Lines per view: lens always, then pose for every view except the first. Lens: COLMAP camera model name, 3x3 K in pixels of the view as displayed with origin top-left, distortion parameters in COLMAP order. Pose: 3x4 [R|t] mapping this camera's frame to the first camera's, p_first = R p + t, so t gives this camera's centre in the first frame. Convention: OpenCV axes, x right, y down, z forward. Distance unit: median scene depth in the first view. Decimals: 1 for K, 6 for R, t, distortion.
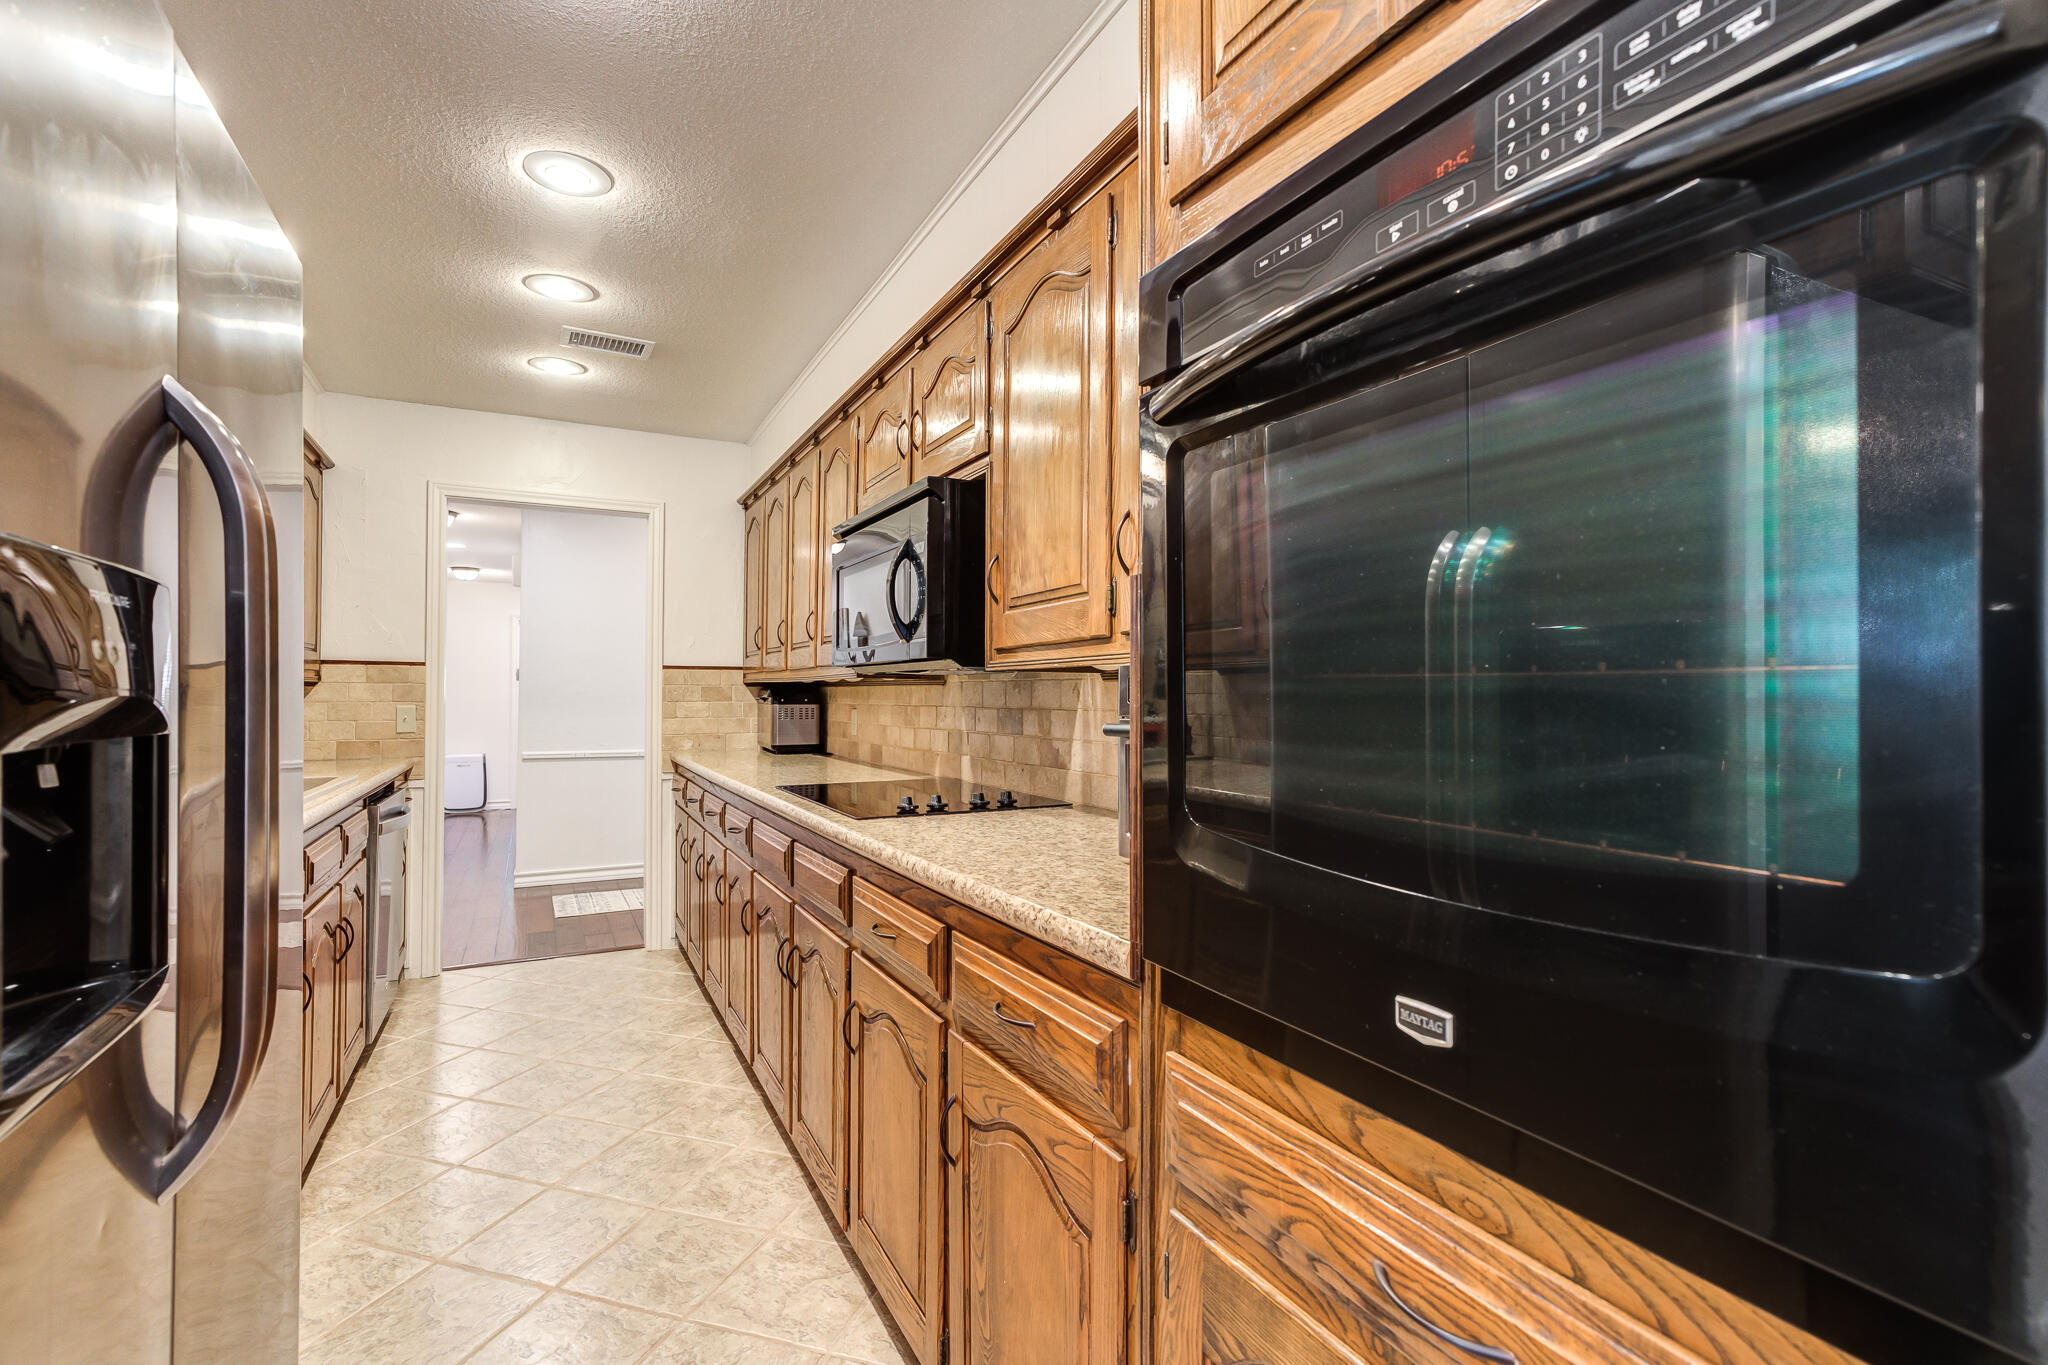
lens RADIAL K [[945.4, 0, 1027.7], [0, 945.4, 687.6], [0, 0, 1]] dist [0.001296, 0.000896]
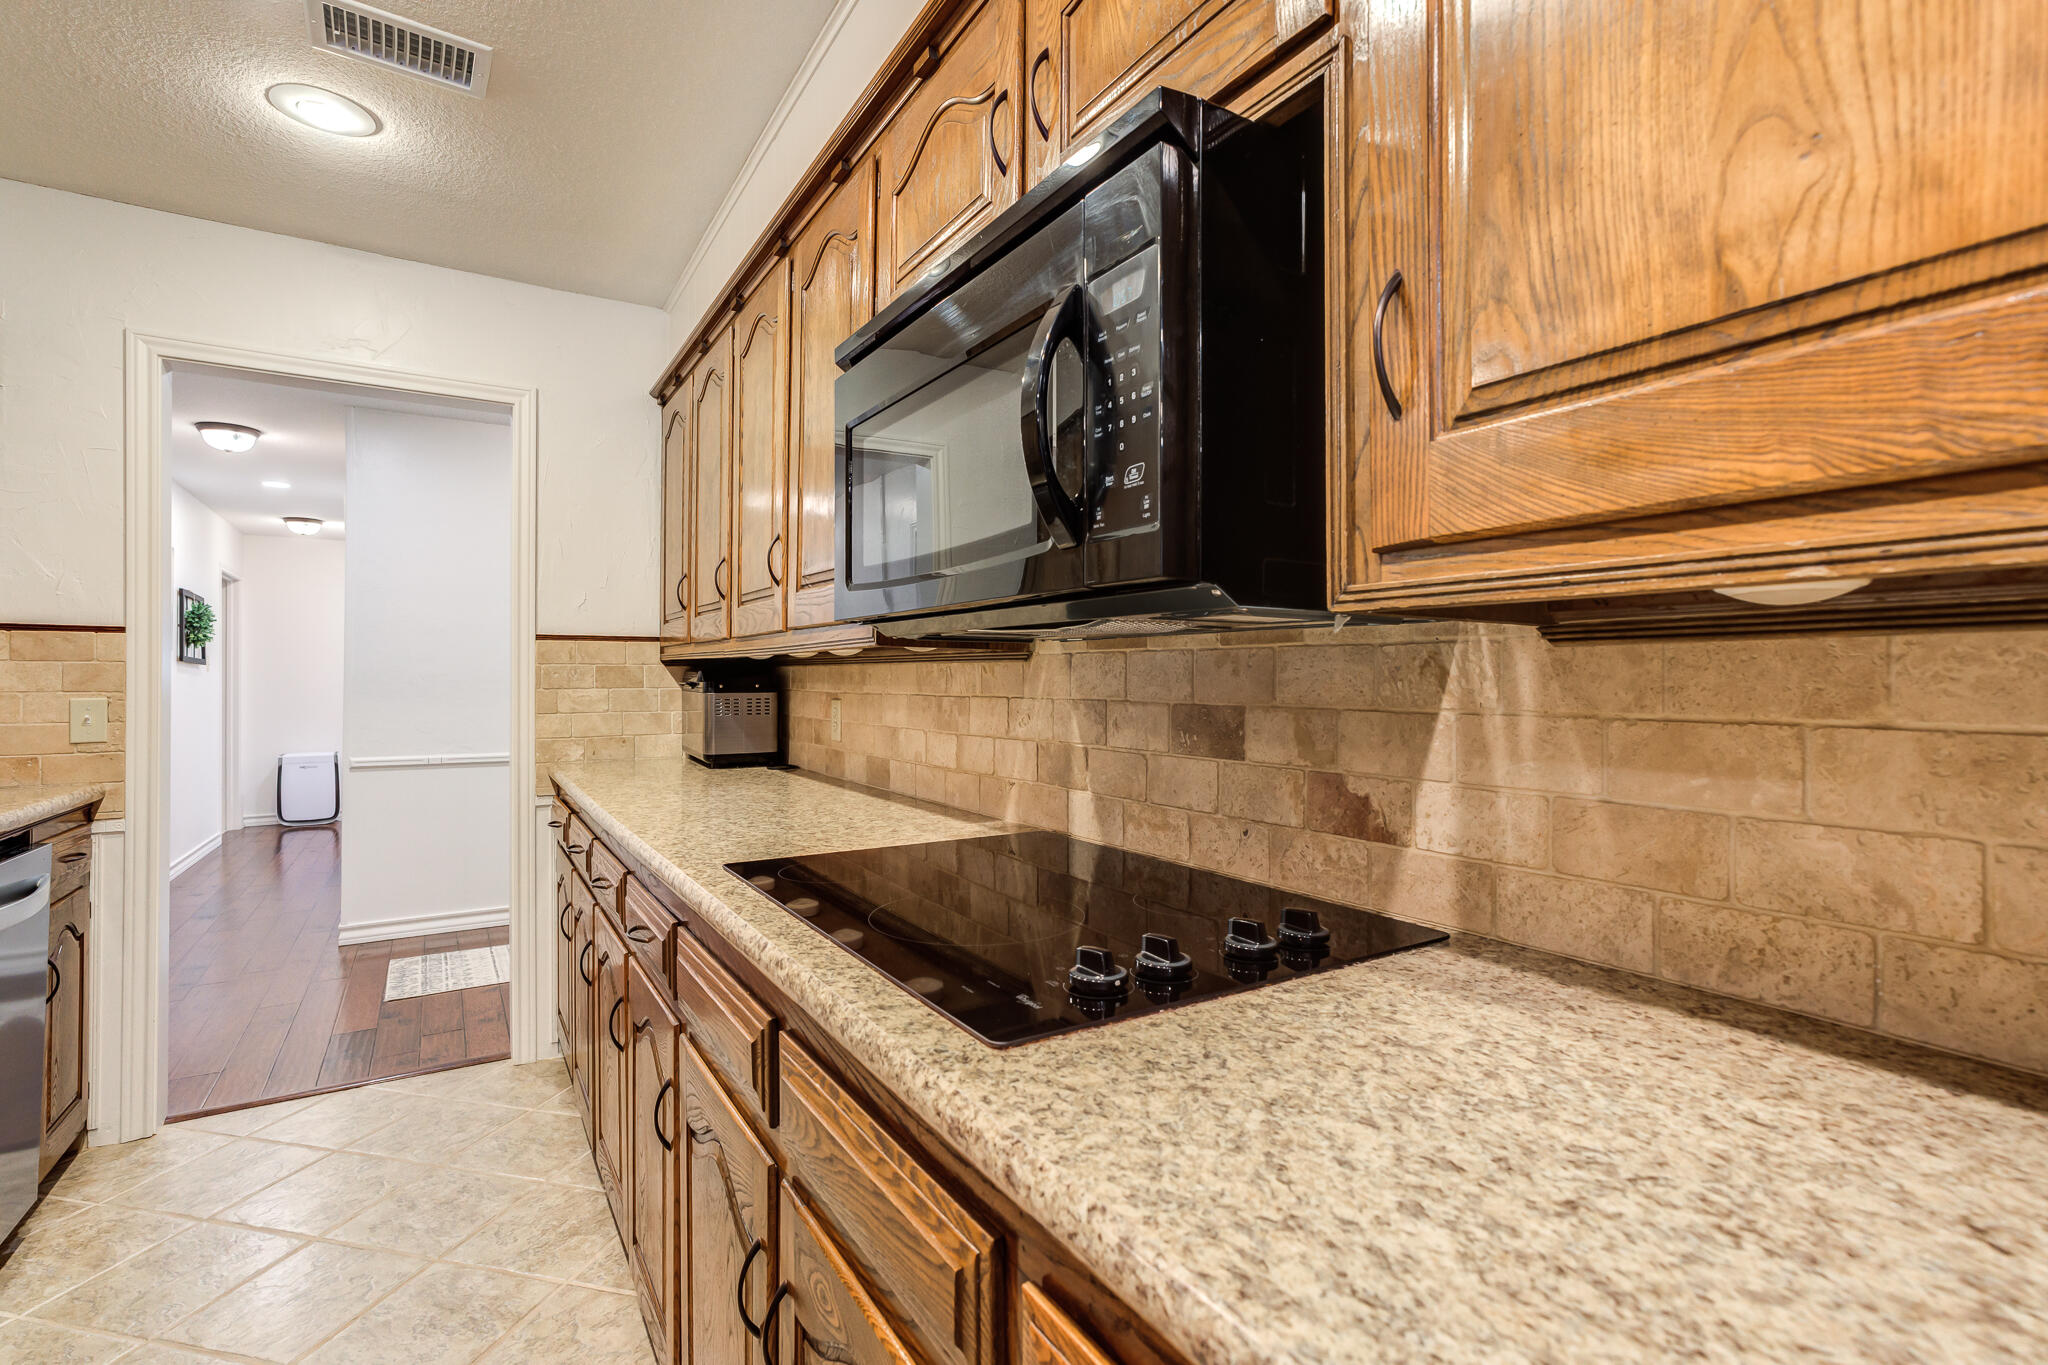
lens RADIAL K [[945.4, 0, 1027.4], [0, 945.4, 677.8], [0, 0, 1]] dist [0.001296, 0.000896]
pose [[0.997246, -0.002641, 0.074119, -0.099698], [0.002019, 0.999962, 0.008471, 0.002116], [-0.074138, -0.008298, 0.997213, 0.341823]]
